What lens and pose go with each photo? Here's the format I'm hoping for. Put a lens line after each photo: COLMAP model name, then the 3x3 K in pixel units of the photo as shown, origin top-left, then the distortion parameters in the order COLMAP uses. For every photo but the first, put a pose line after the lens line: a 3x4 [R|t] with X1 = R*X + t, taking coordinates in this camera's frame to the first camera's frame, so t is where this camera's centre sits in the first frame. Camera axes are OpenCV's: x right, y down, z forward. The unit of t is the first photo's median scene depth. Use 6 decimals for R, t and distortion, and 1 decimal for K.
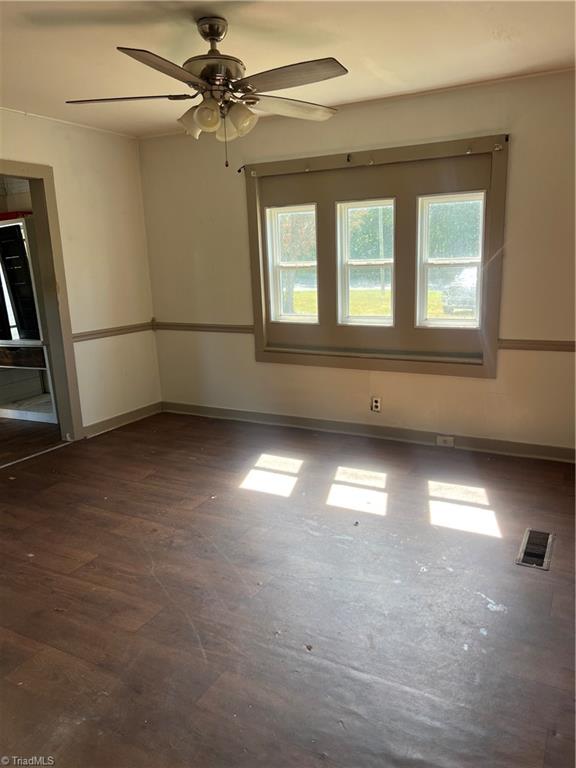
lens RADIAL K [[579.5, 0, 290.3], [0, 579.5, 386.1], [0, 0, 1]] dist [0.061259, -0.070935]
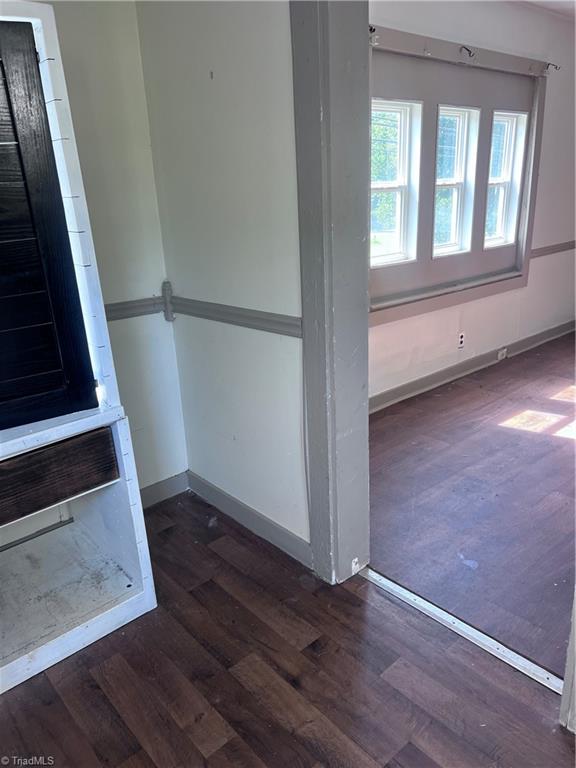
lens RADIAL K [[579.5, 0, 291.9], [0, 579.5, 383.1], [0, 0, 1]] dist [0.061259, -0.070935]
pose [[0.333342, -0.274306, 0.902020, -1.026886], [0.238067, 0.950225, 0.200988, -0.197784], [-0.912254, 0.147744, 0.382053, 1.165242]]
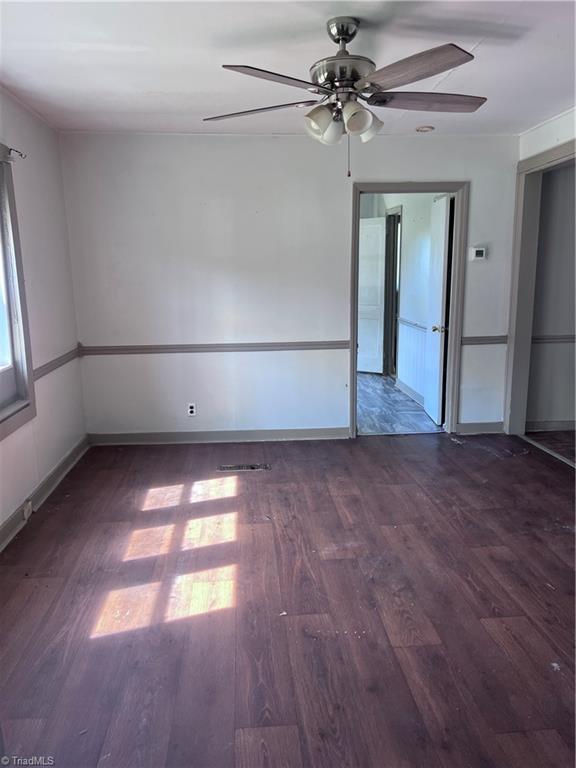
lens RADIAL K [[579.5, 0, 292.6], [0, 579.5, 379.5], [0, 0, 1]] dist [0.061259, -0.070935]
pose [[-0.554240, -0.115754, 0.824269, -0.697219], [0.217556, 0.935713, 0.277689, -0.262984], [-0.803422, 0.333231, -0.493427, 1.279642]]
